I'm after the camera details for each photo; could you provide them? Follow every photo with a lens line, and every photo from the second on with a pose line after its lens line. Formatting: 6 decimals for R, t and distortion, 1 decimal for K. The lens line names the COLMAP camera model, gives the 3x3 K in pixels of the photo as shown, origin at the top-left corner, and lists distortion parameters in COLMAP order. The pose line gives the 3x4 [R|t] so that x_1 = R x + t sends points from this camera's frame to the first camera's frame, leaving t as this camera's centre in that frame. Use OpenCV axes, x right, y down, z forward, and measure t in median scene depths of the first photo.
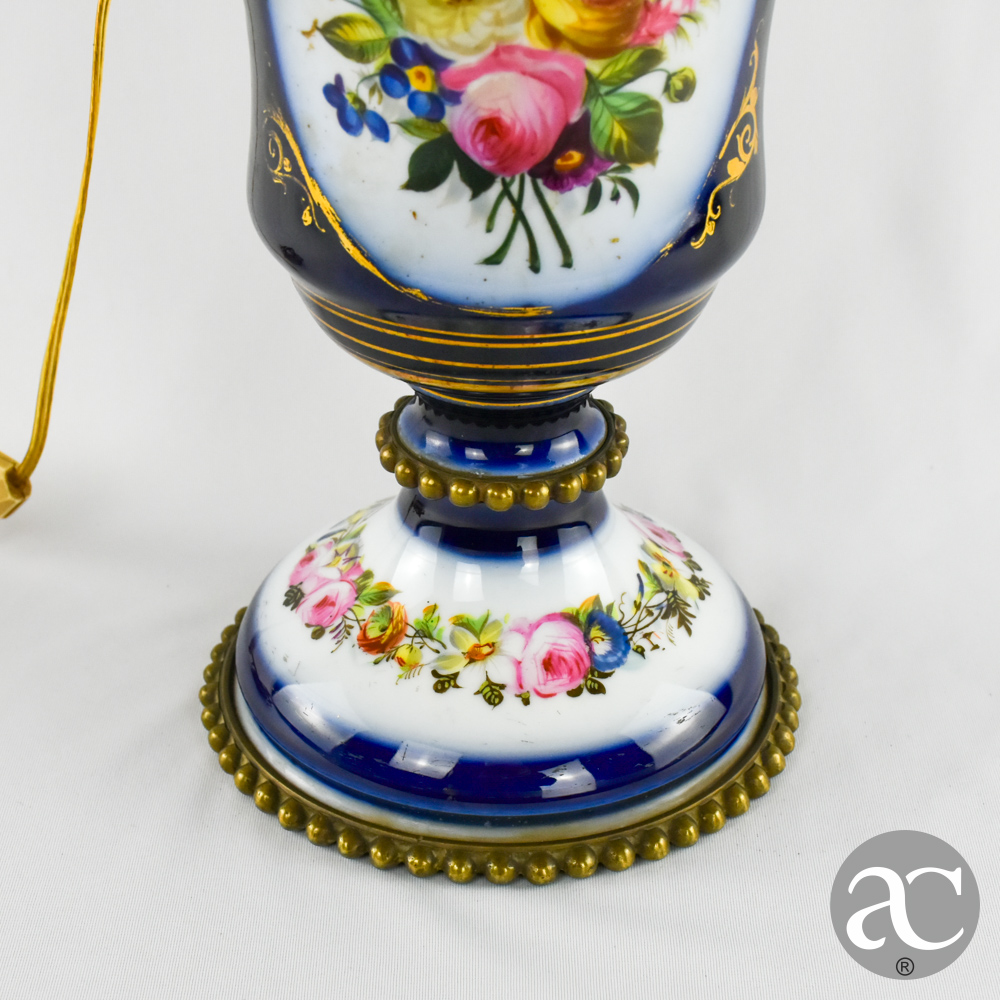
lens RADIAL K [[1991.2, 0, 510.7], [0, 1991.2, 566.6], [0, 0, 1]] dist [-0.043873, 0.000000]
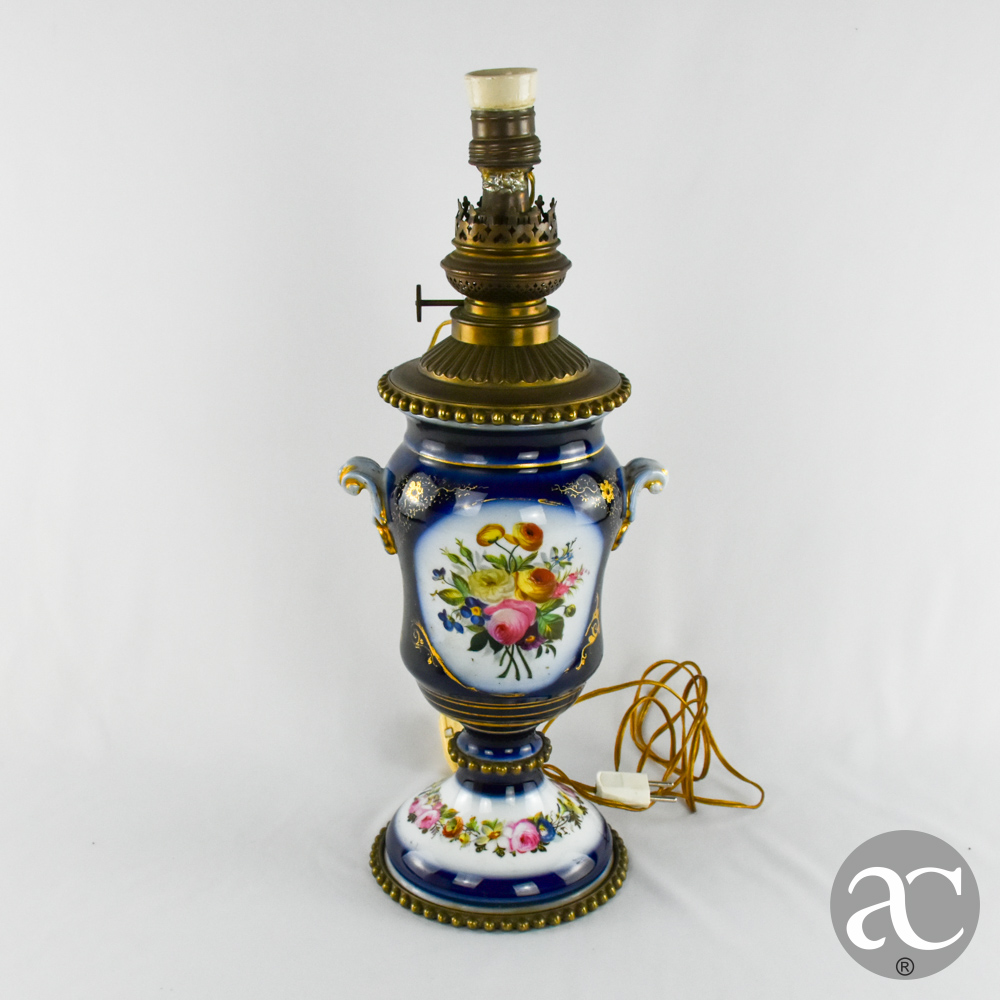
lens RADIAL K [[1510.8, 0, 499.5], [0, 1510.8, 541.7], [0, 0, 1]] dist [-0.041072, 0.000000]
pose [[0.998651, -0.015484, 0.049559, -0.095861], [0.026228, 0.974203, -0.224146, 0.107819], [-0.044809, 0.225144, 0.973295, -0.879268]]
